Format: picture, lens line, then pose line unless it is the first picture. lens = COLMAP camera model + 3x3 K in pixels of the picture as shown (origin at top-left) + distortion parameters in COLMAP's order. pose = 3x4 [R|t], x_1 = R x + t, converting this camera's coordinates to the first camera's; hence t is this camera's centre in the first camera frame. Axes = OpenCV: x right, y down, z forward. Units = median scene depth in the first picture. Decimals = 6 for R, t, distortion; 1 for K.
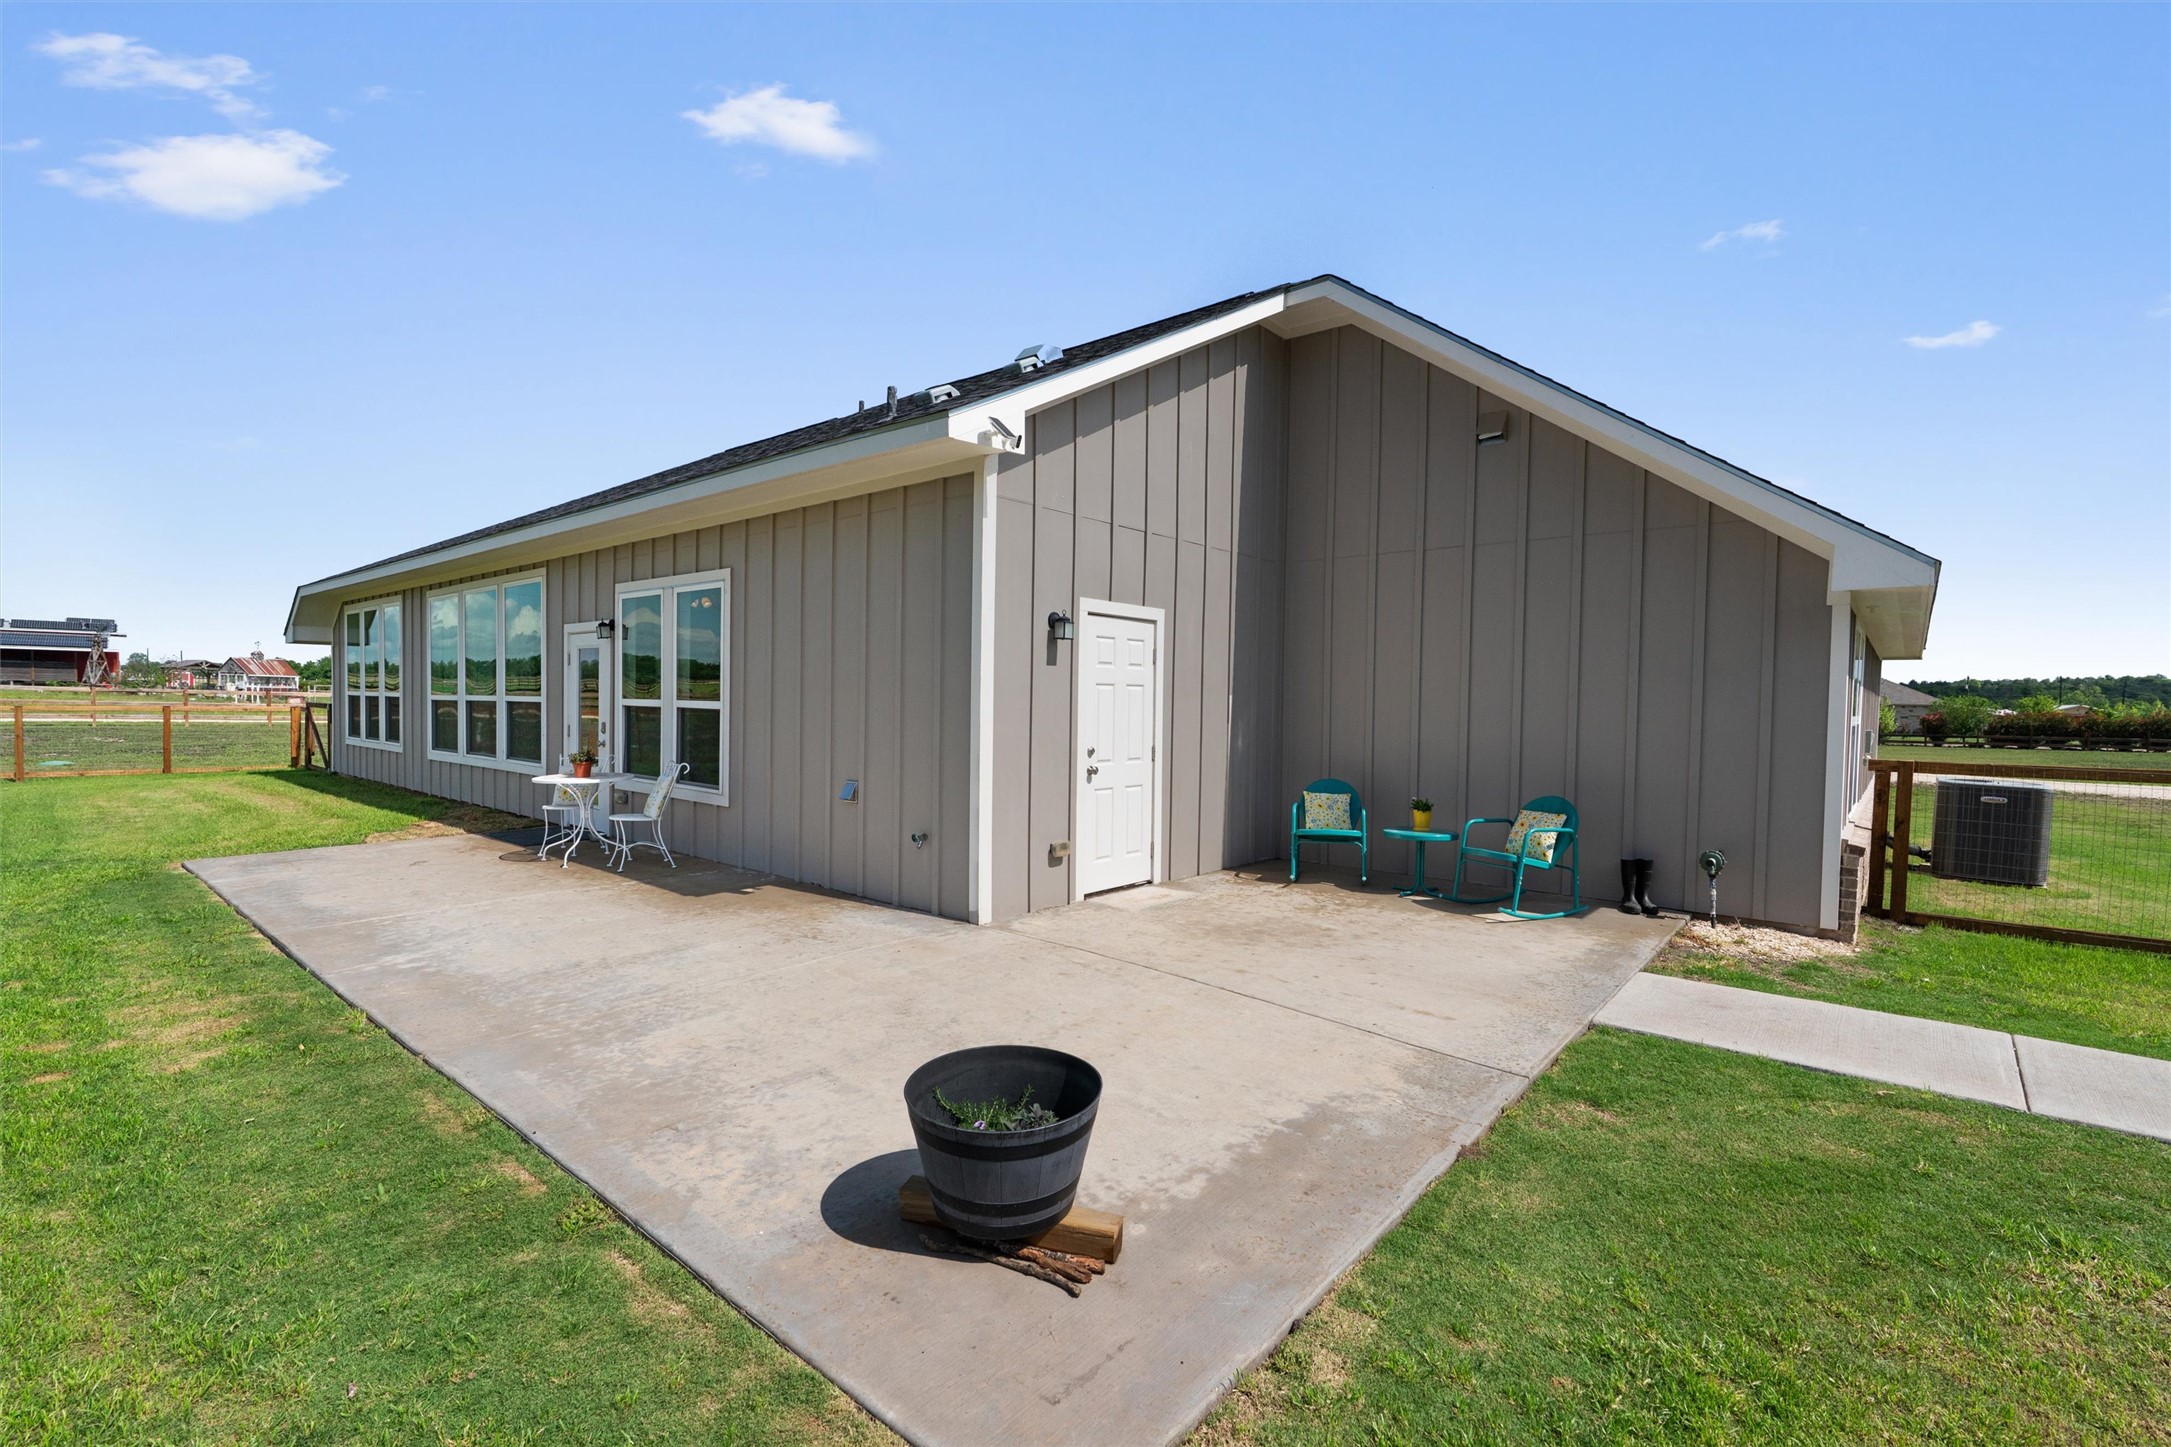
lens RADIAL K [[975.9, 0, 1077.5], [0, 975.9, 724.0], [0, 0, 1]] dist [-0.007644, 0.002298]
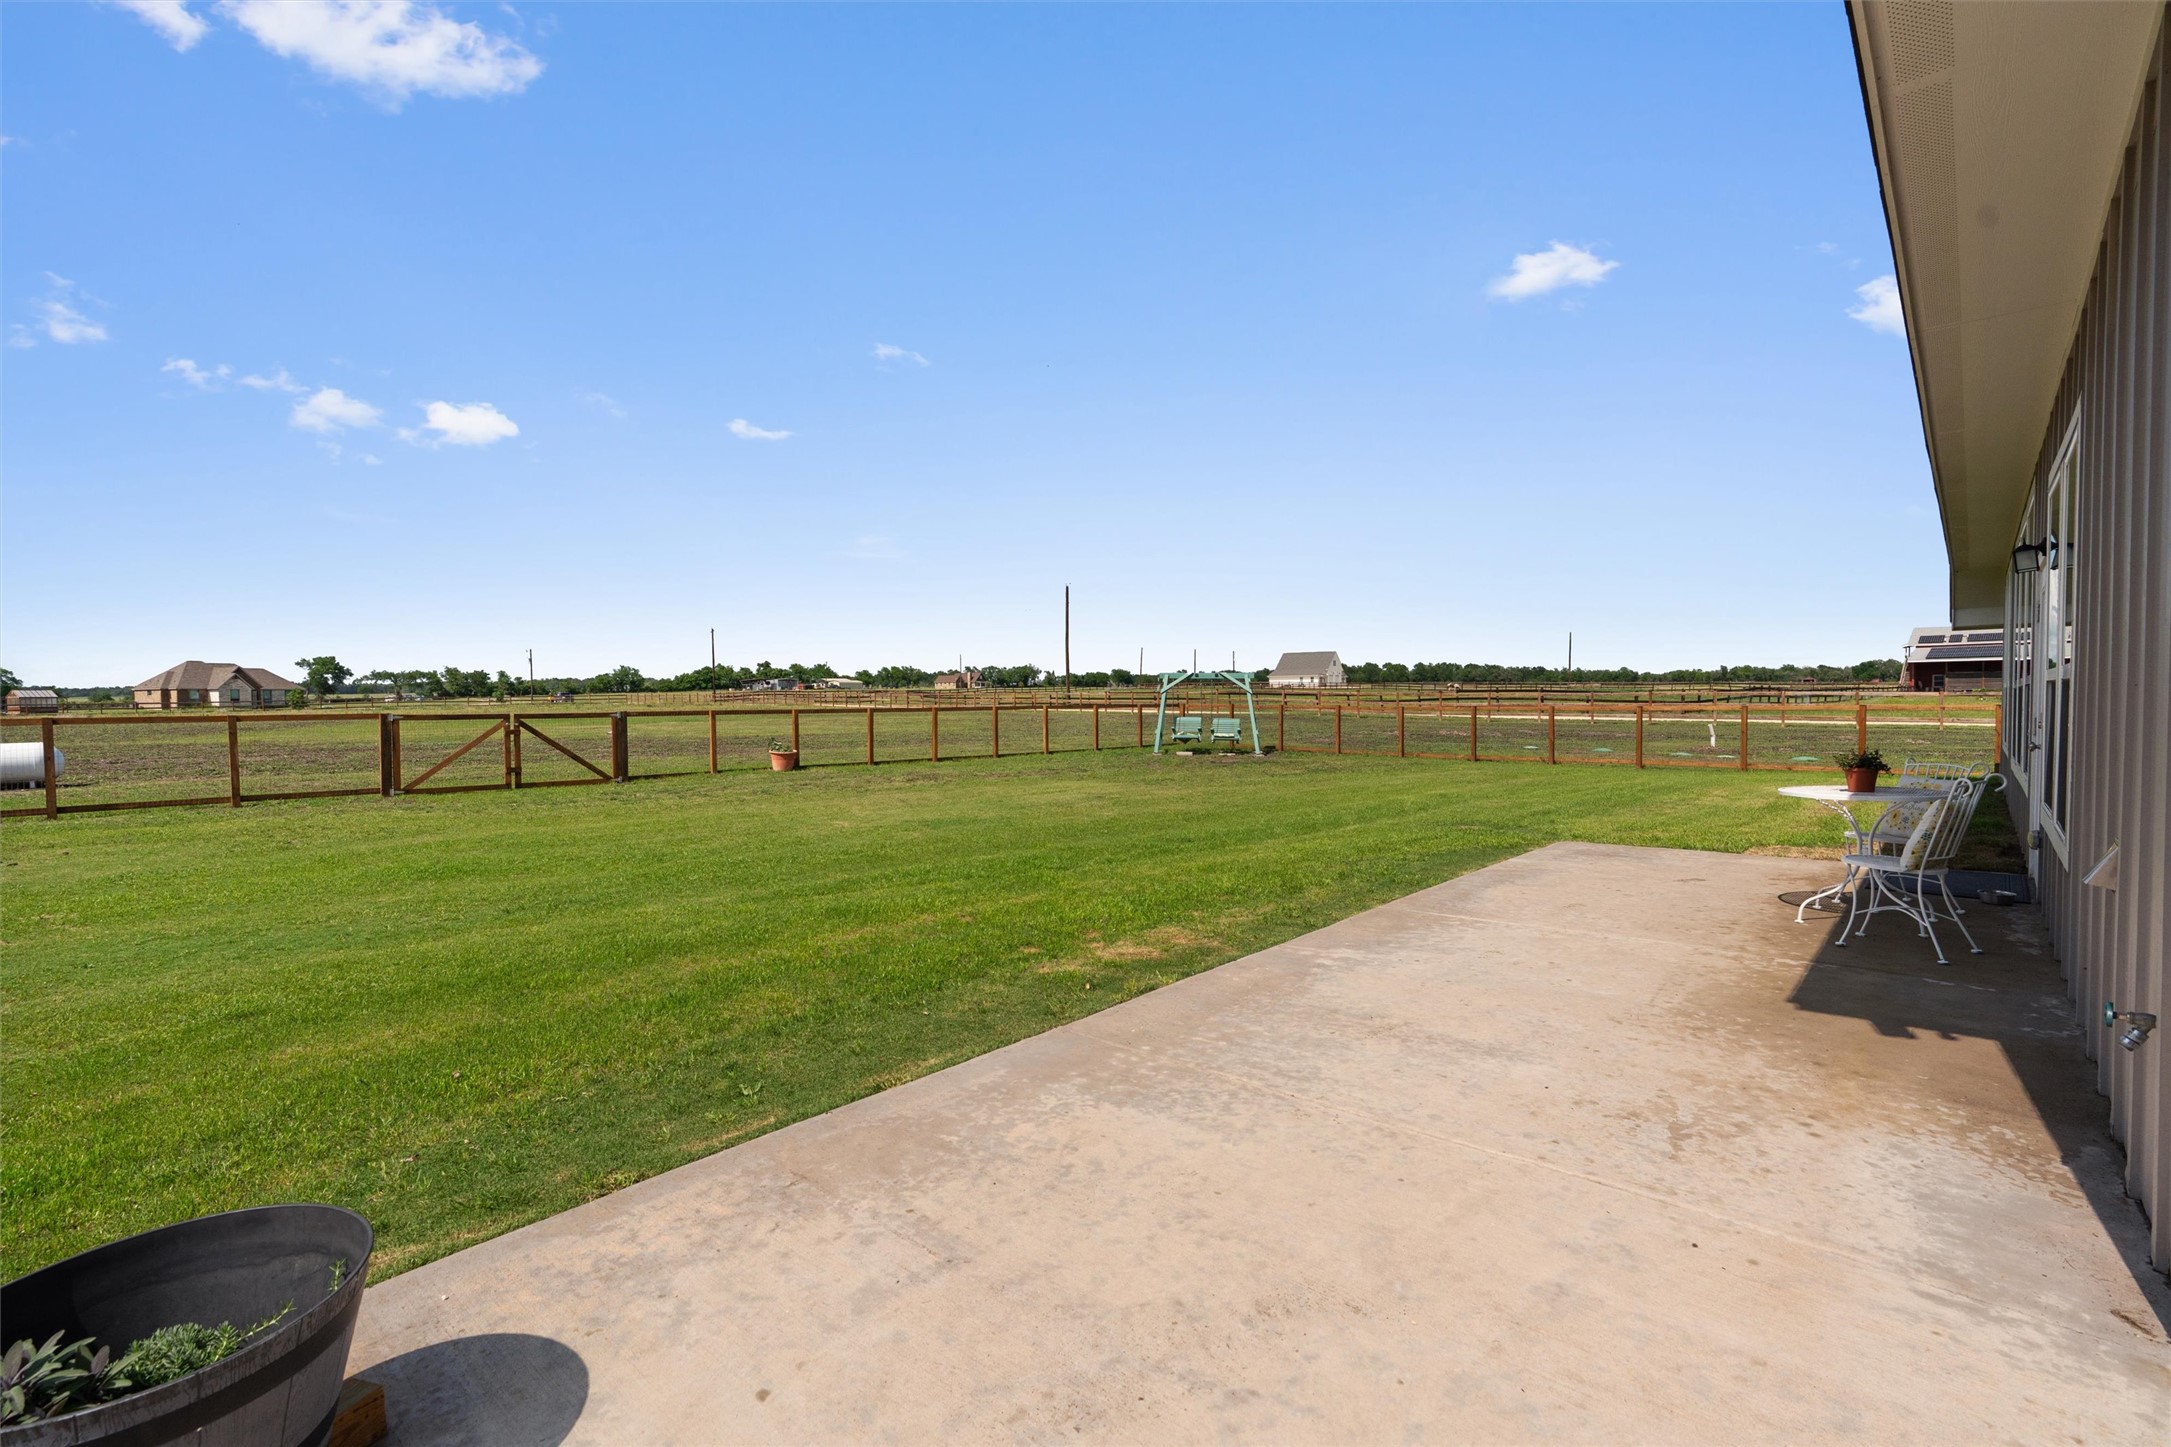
lens RADIAL K [[975.9, 0, 1087.5], [0, 975.9, 725.6], [0, 0, 1]] dist [-0.007644, 0.002298]
pose [[-0.024932, 0.010741, -0.999631, 0.273283], [-0.018596, 0.999764, 0.011207, 0.024718], [0.999516, 0.018869, -0.024726, 0.943744]]
